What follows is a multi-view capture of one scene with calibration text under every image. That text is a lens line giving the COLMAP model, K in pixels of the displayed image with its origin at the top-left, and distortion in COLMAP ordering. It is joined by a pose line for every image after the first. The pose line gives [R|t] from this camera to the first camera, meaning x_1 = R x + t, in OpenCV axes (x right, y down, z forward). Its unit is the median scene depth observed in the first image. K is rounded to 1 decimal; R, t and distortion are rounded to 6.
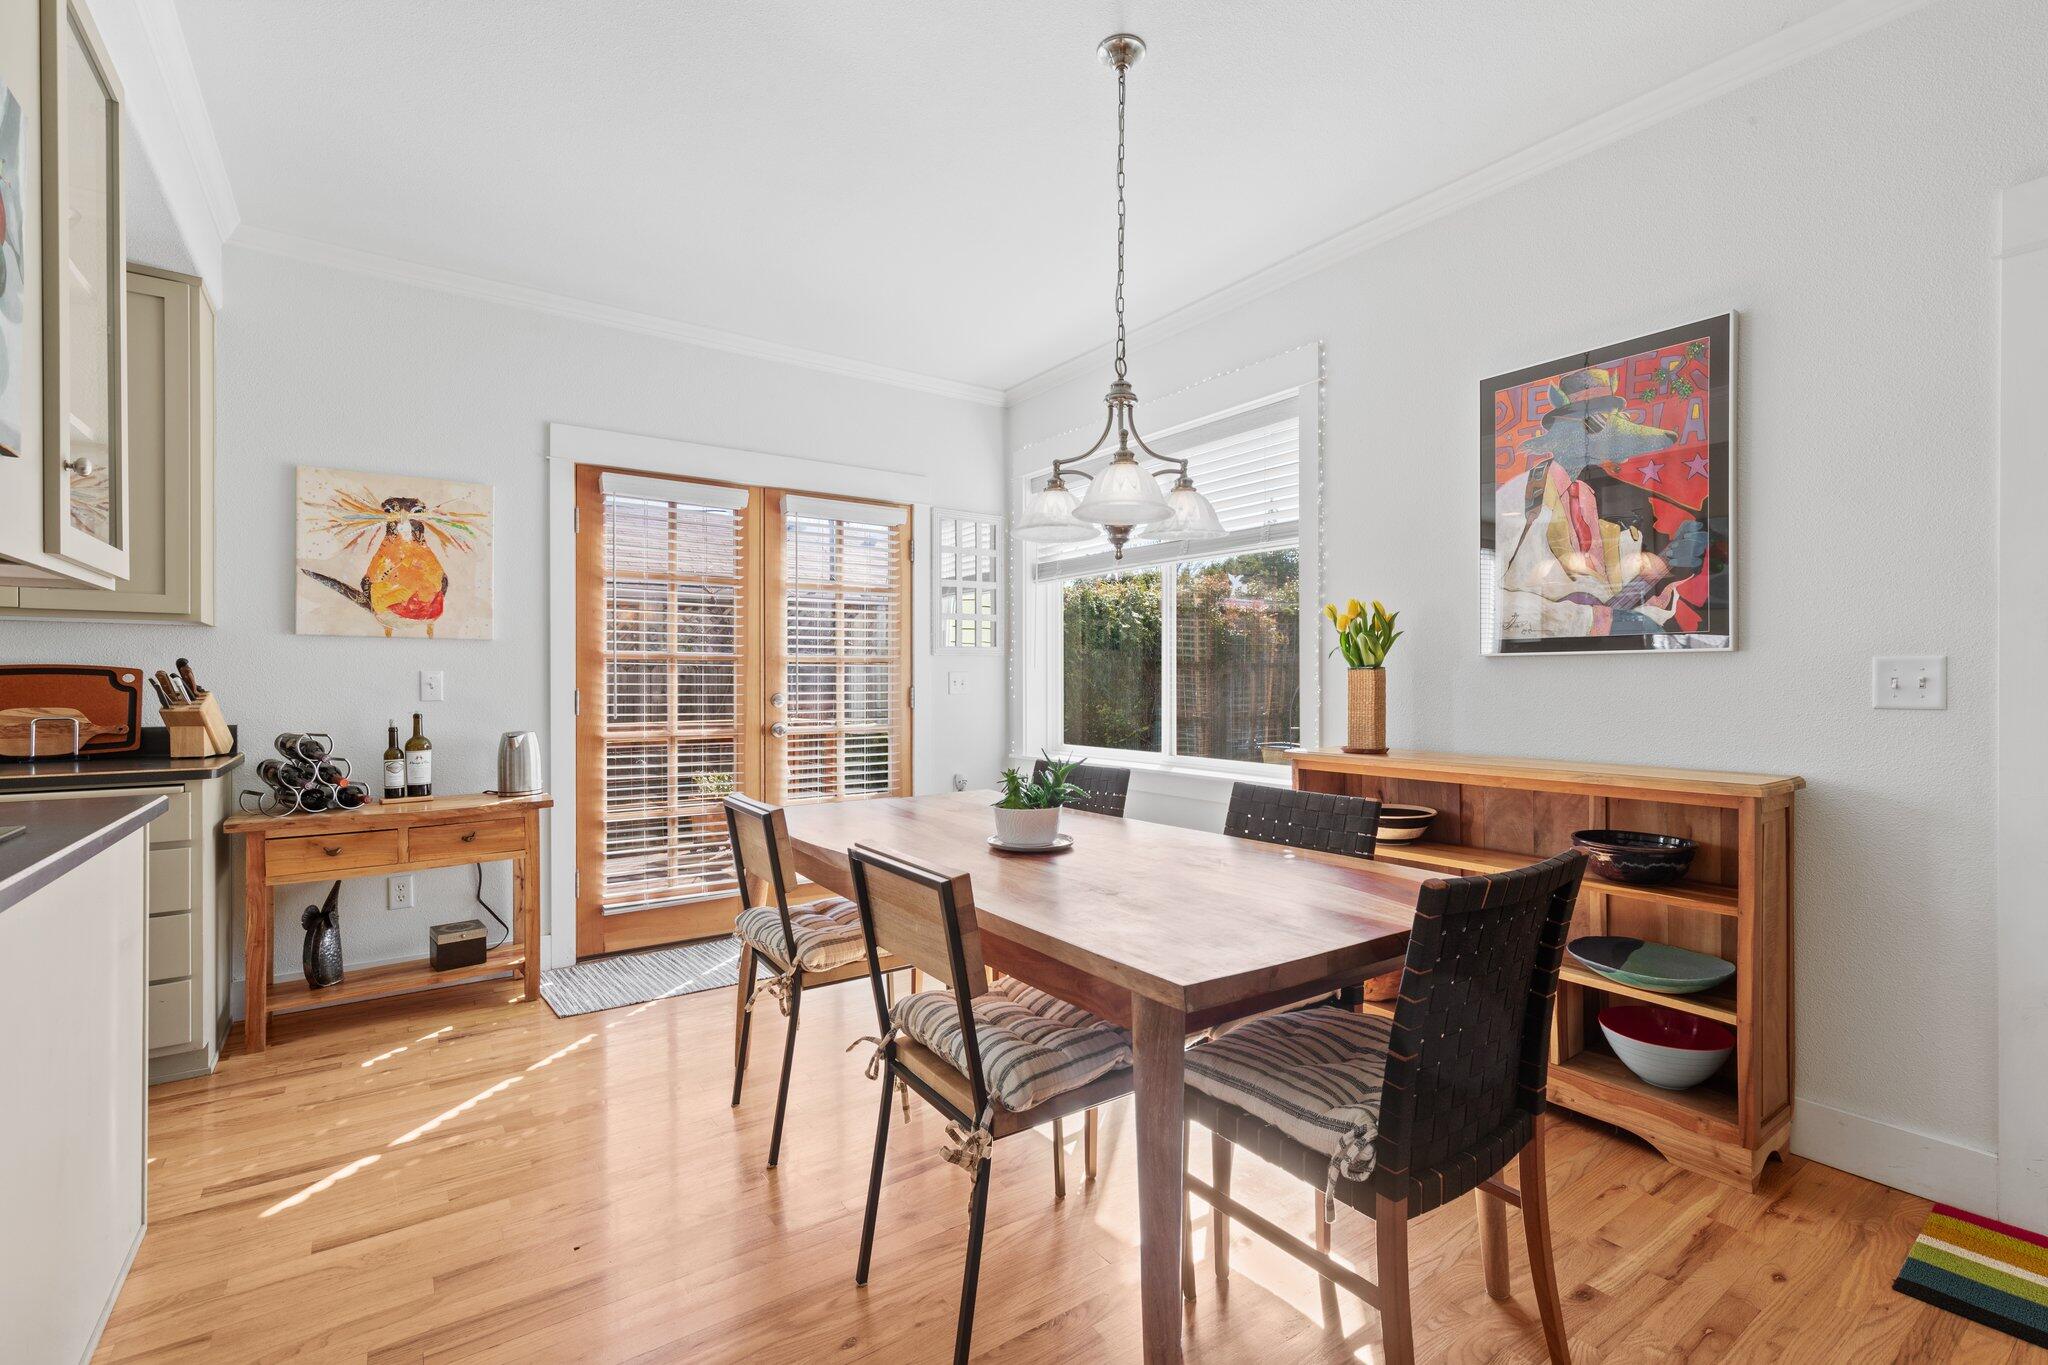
lens RADIAL K [[911.0, 0, 1037.3], [0, 911.0, 681.2], [0, 0, 1]] dist [0.006406, -0.001604]
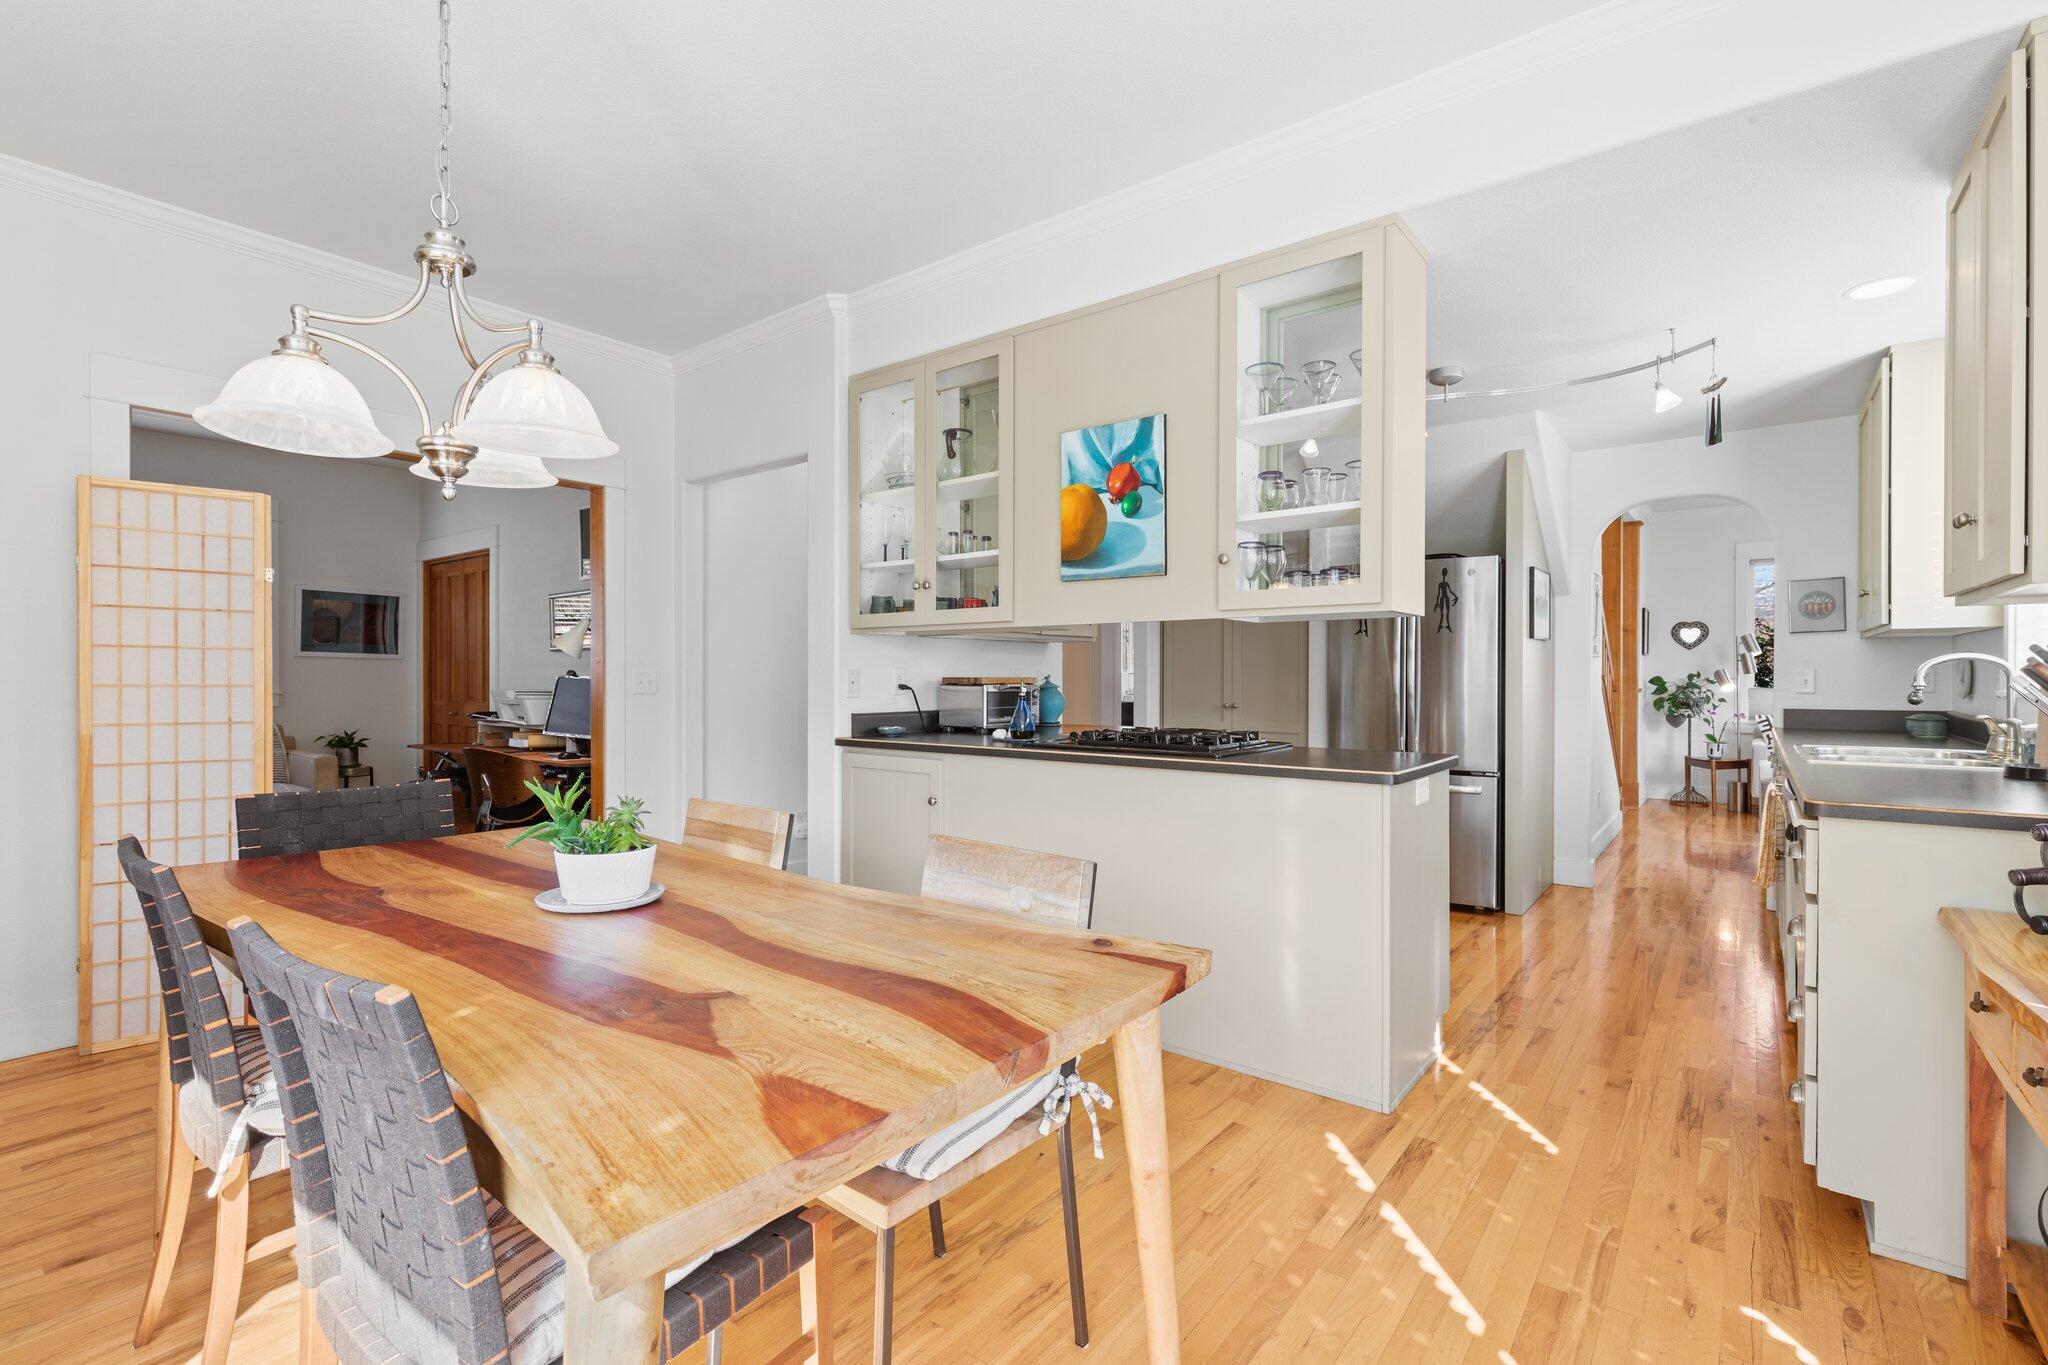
lens RADIAL K [[911.0, 0, 1040.2], [0, 911.0, 682.0], [0, 0, 1]] dist [0.006406, -0.001604]
pose [[-0.958678, 0.001265, -0.284492, -0.090903], [-0.000396, 0.999983, 0.005781, -0.001516], [0.284495, 0.005655, -0.958661, 1.192567]]
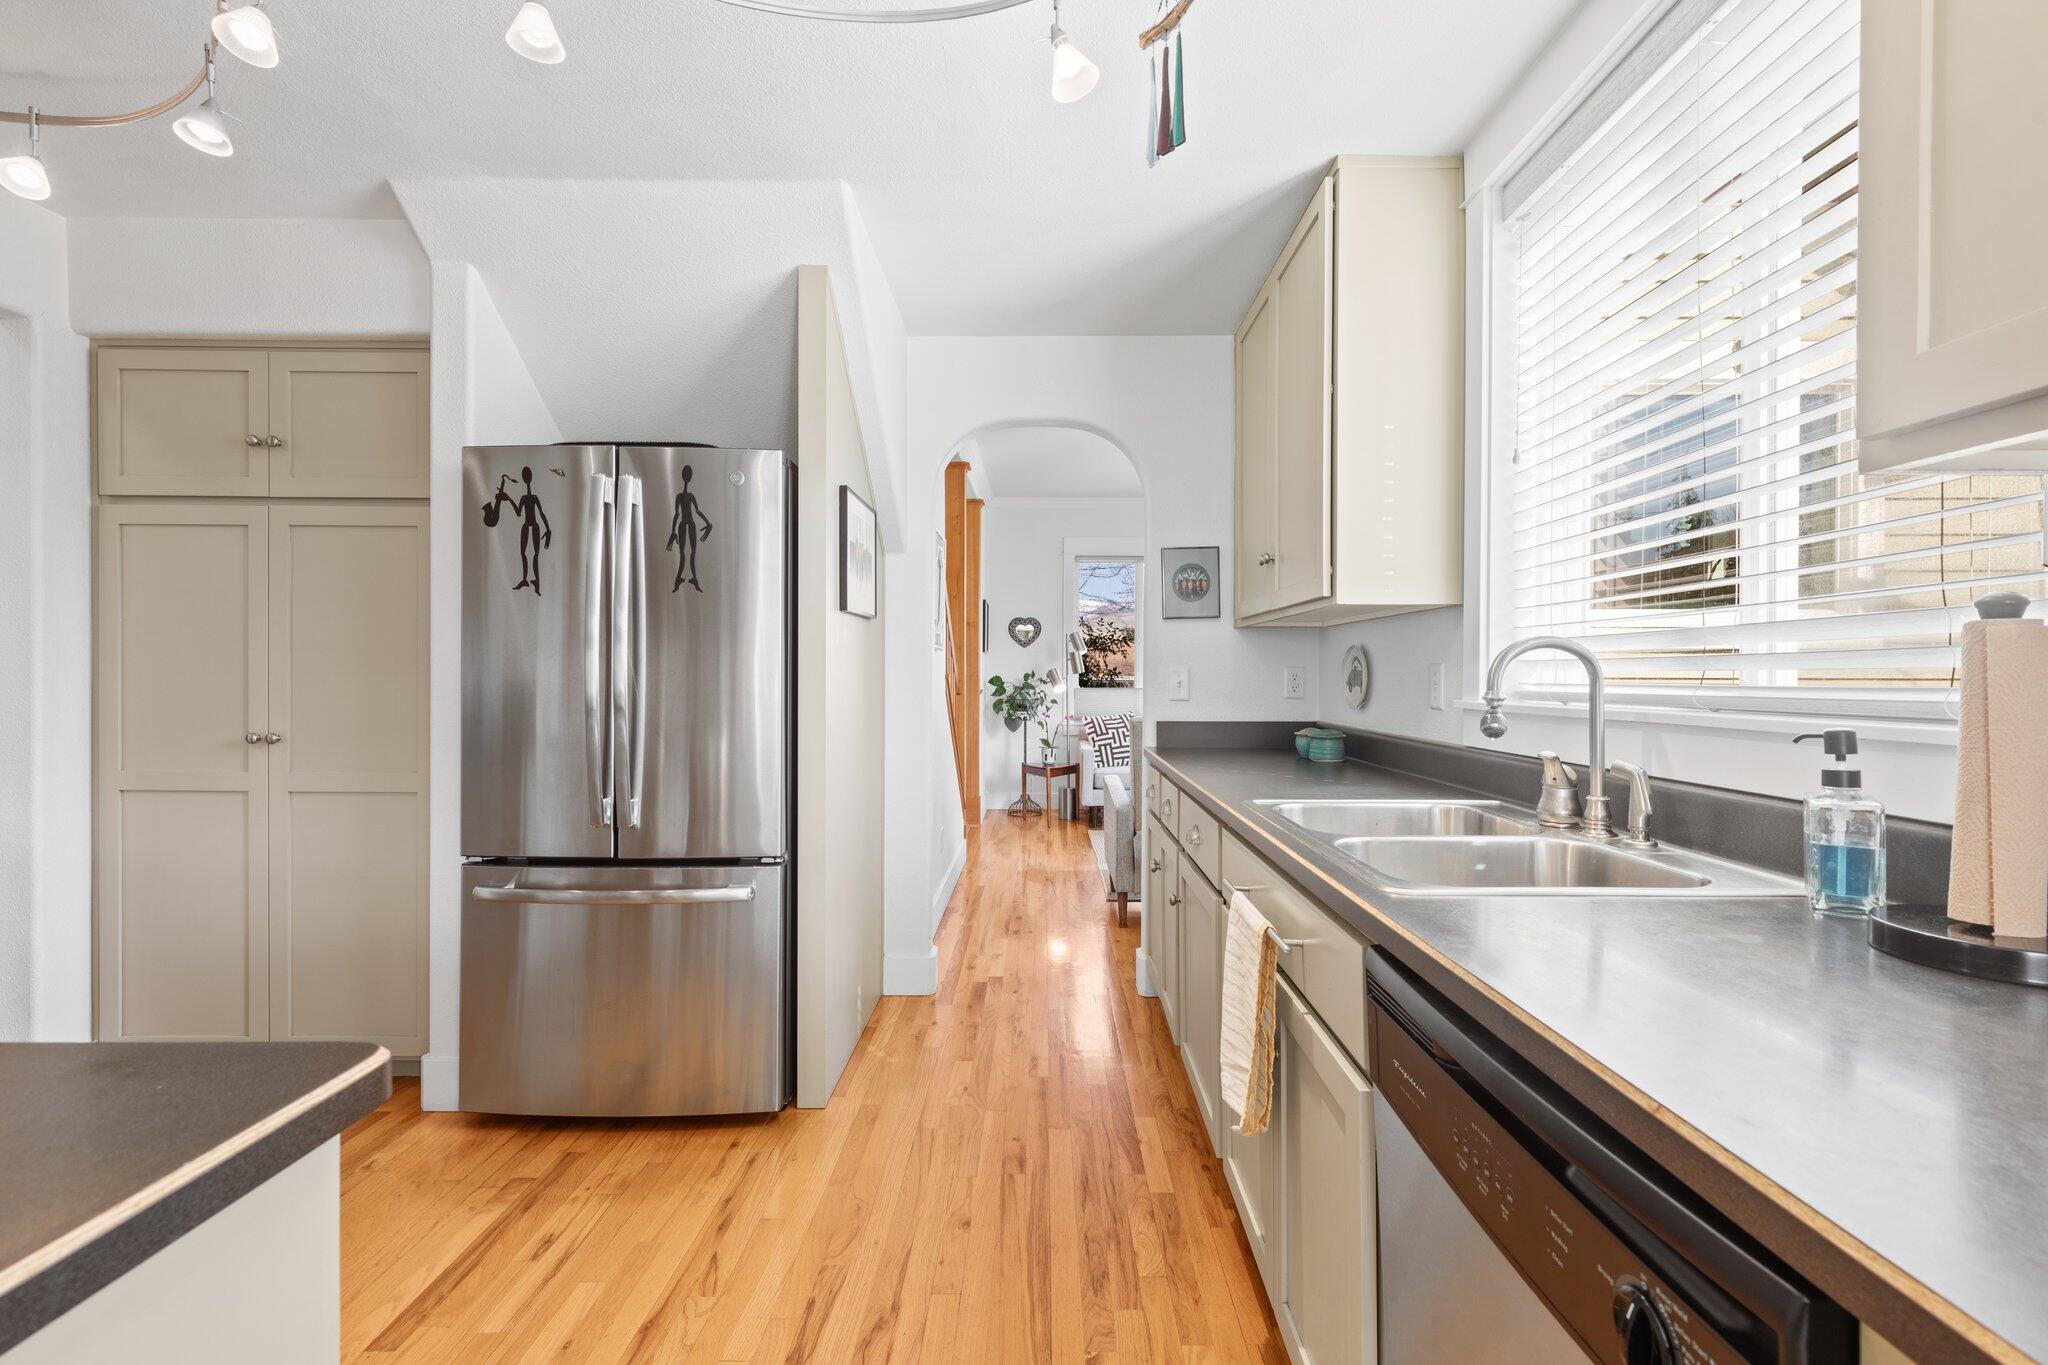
lens RADIAL K [[911.0, 0, 1042.6], [0, 911.0, 681.1], [0, 0, 1]] dist [0.006406, -0.001604]
pose [[-0.582799, 0.002626, -0.812612, -0.649952], [-0.003316, 0.999979, 0.005610, -0.003573], [0.812610, 0.005964, -0.582778, 0.686133]]
